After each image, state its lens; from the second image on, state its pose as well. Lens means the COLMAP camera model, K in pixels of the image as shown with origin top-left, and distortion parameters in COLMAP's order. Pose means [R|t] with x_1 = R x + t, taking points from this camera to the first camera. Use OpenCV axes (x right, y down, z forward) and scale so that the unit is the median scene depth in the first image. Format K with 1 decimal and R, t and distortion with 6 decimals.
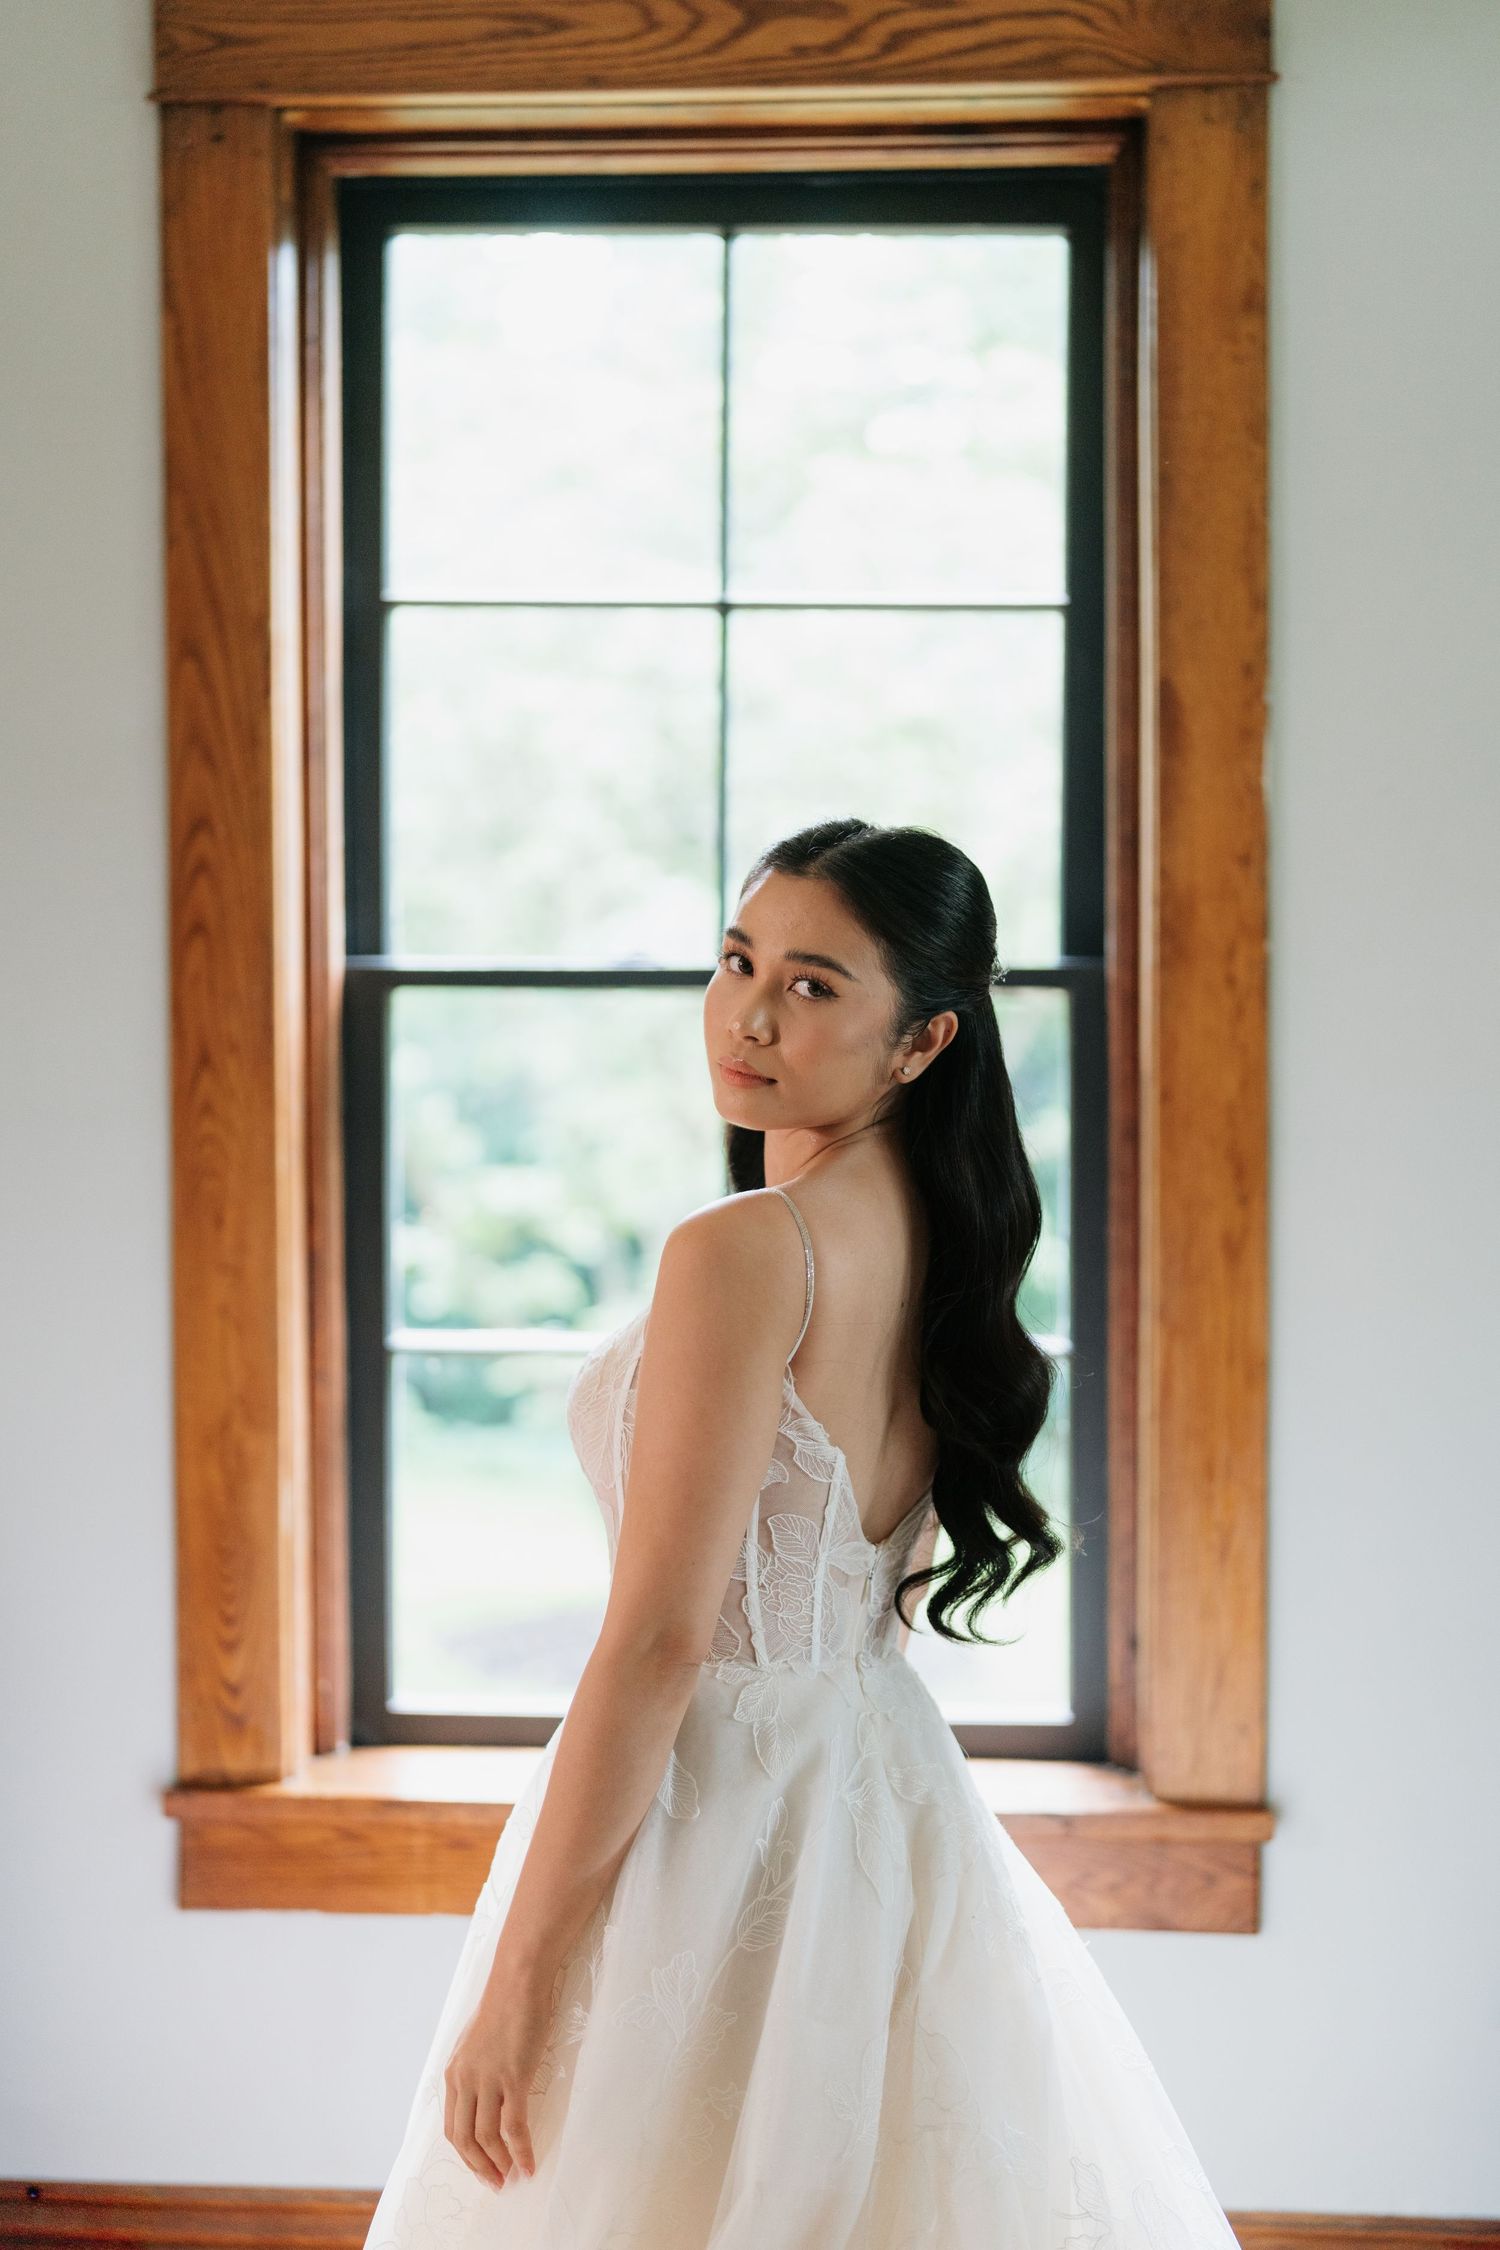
lens RADIAL K [[3385.1, 0, 750.0], [0, 3385.1, 1125.0], [0, 0, 1]] dist [0.005515, 0.115443]
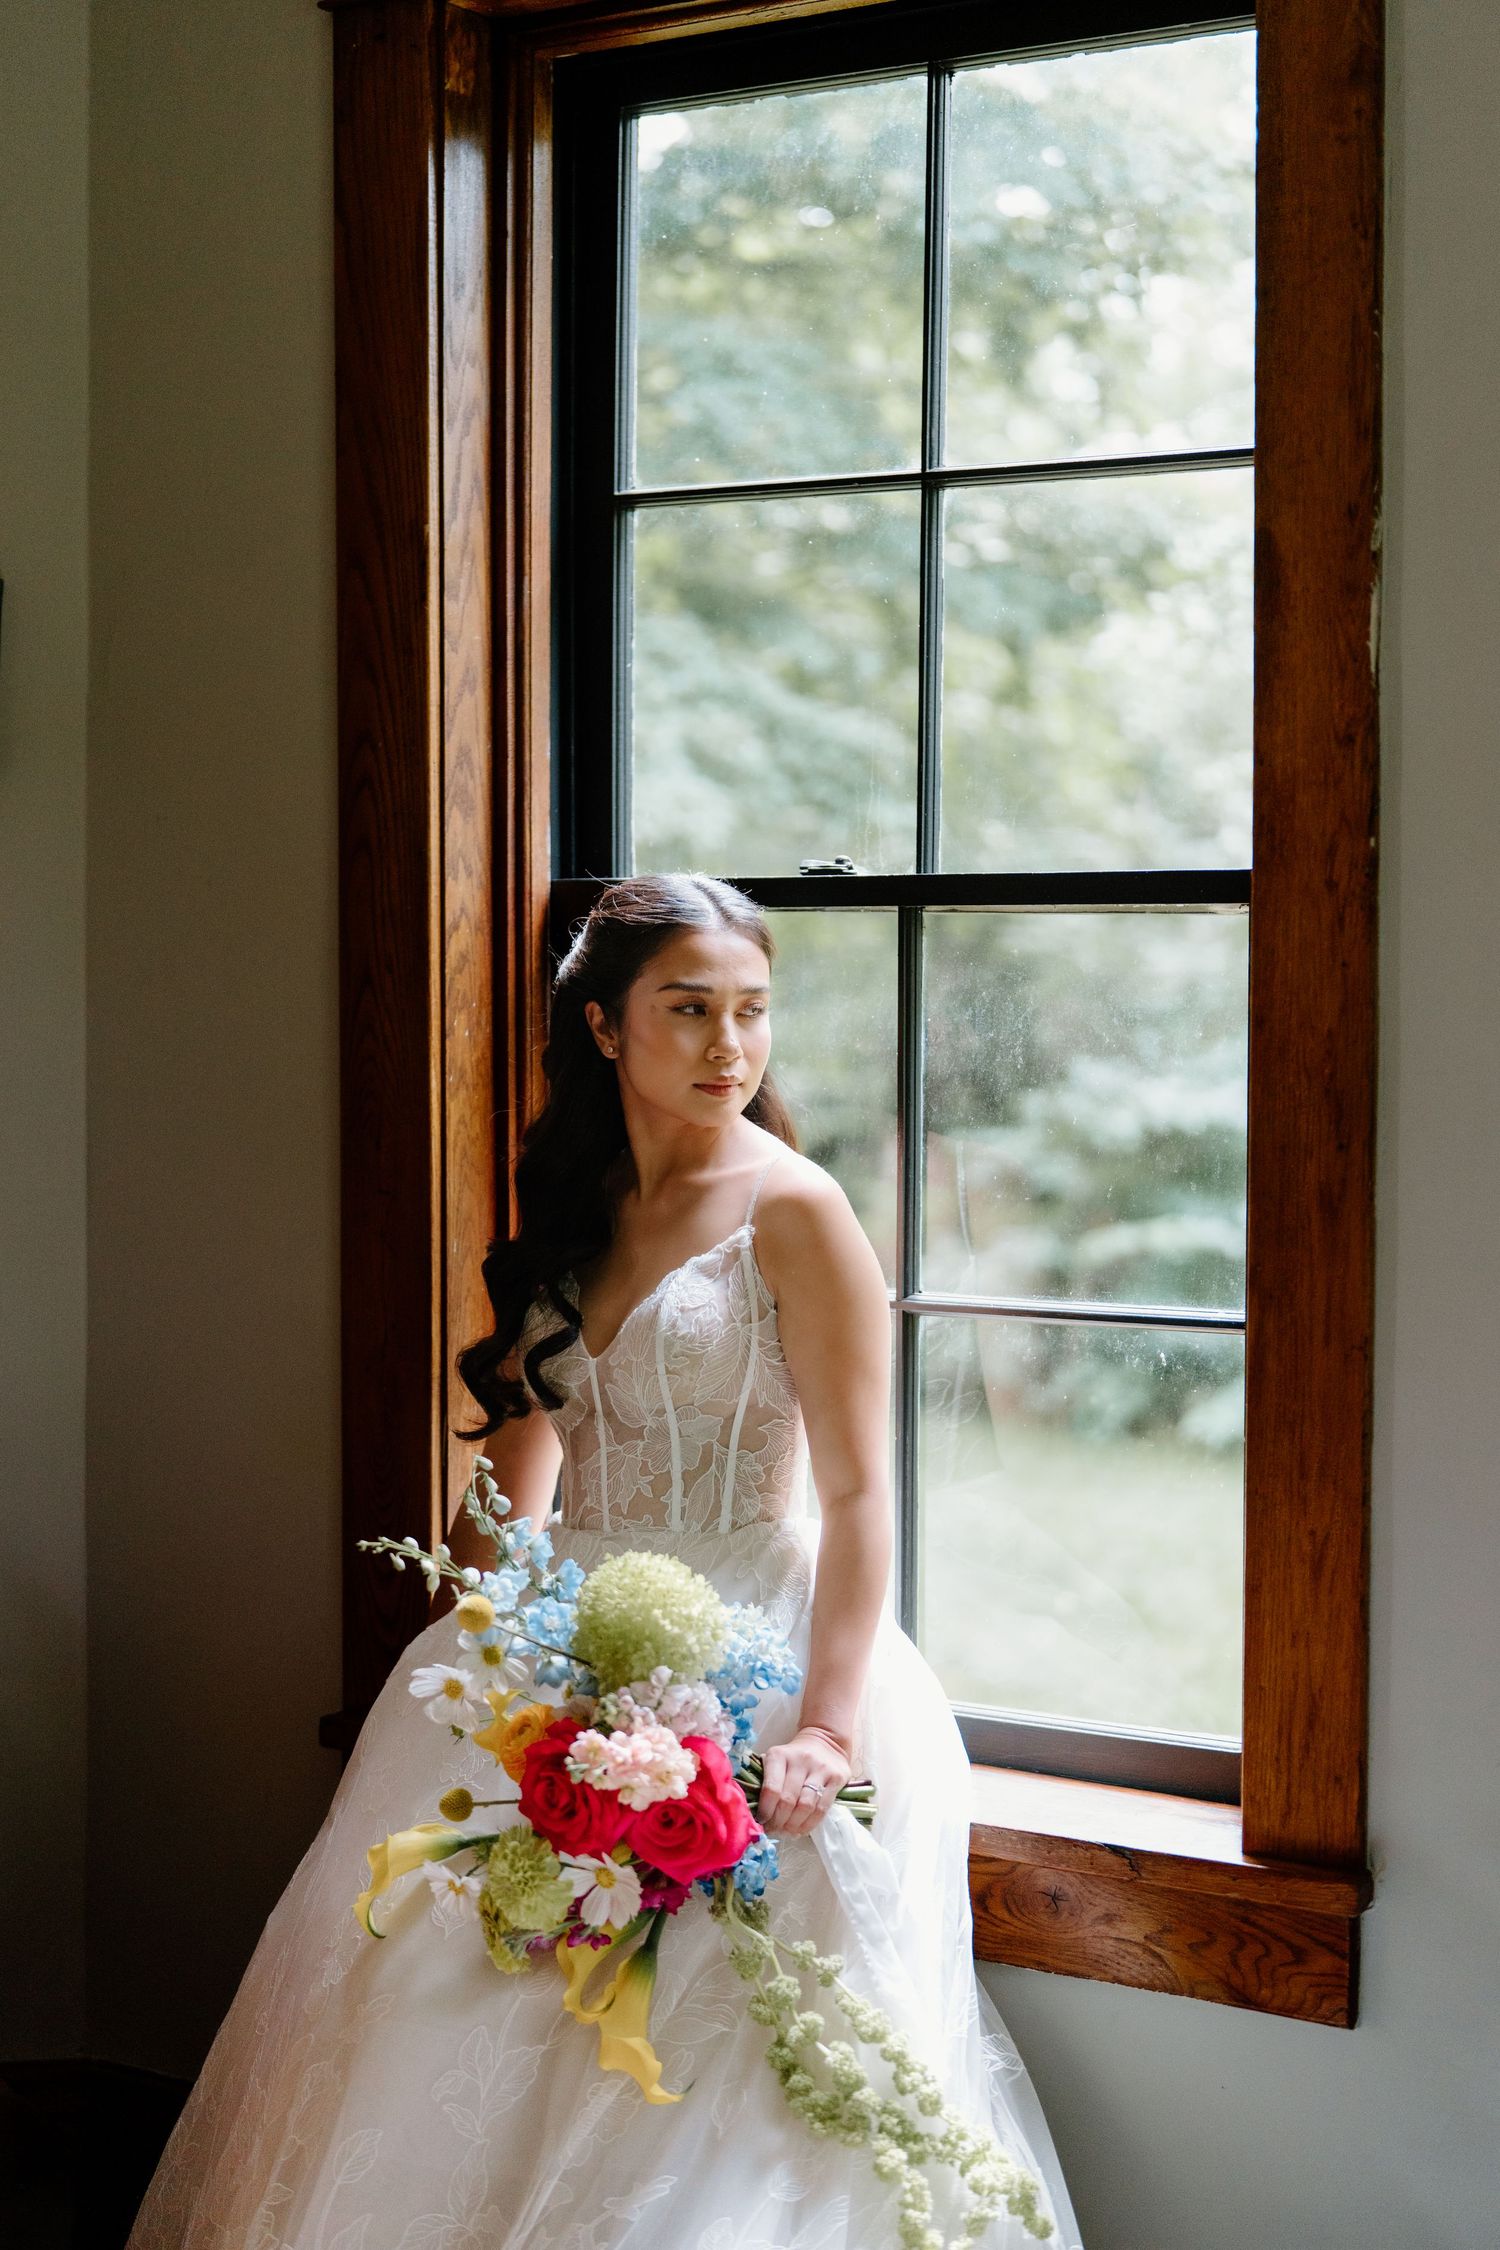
lens RADIAL K [[3385.1, 0, 750.0], [0, 3385.1, 1125.0], [0, 0, 1]] dist [0.005515, 0.115443]
pose [[0.871519, 0.024273, -0.489761, 0.425142], [-0.021767, 0.999705, 0.010812, 0.010586], [0.489879, 0.001238, 0.871790, 0.198377]]
